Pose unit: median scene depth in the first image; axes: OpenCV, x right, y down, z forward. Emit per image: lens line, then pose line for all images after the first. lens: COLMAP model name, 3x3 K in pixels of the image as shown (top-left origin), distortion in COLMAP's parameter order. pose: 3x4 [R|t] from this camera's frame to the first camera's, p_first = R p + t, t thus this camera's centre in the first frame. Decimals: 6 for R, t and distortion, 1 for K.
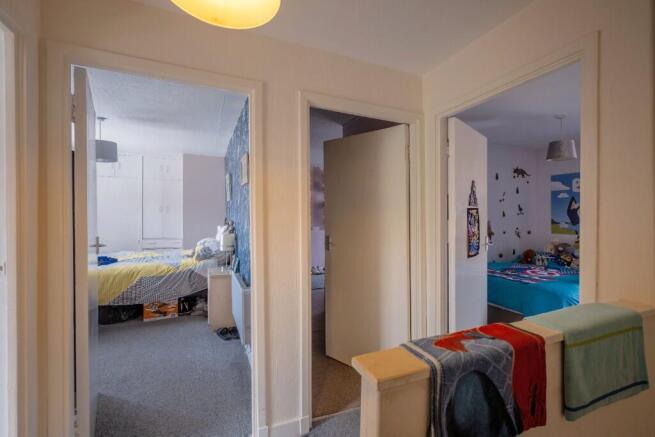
lens RADIAL K [[293.8, 0, 331.1], [0, 293.8, 218.3], [0, 0, 1]] dist [-0.004977, 0.001544]
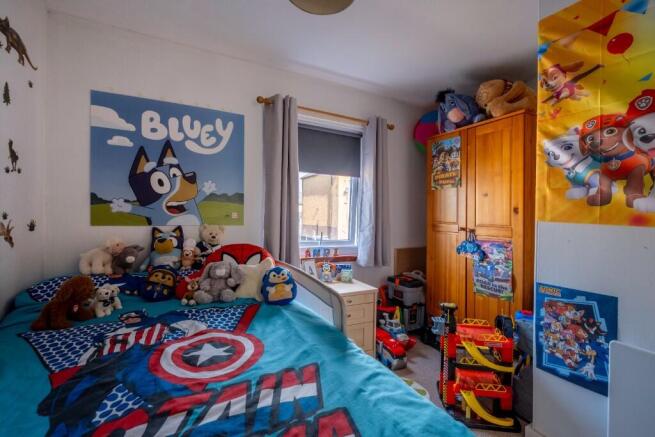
lens RADIAL K [[293.8, 0, 326.9], [0, 293.8, 210.7], [0, 0, 1]] dist [-0.004977, 0.001544]
pose [[-0.059859, 0.002063, 0.998205, 0.315724], [-0.010631, 0.999940, -0.002704, 0.028310], [-0.998150, -0.010774, -0.059834, 0.702441]]
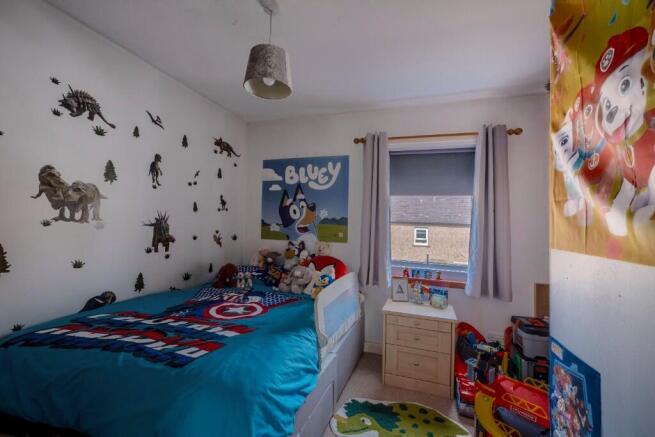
lens RADIAL K [[293.8, 0, 321.1], [0, 293.8, 219.0], [0, 0, 1]] dist [-0.004977, 0.001544]
pose [[0.693839, 0.044288, 0.718767, 0.337489], [-0.025080, 0.998988, -0.037344, 0.027034], [-0.719694, 0.007884, 0.694247, 0.396095]]
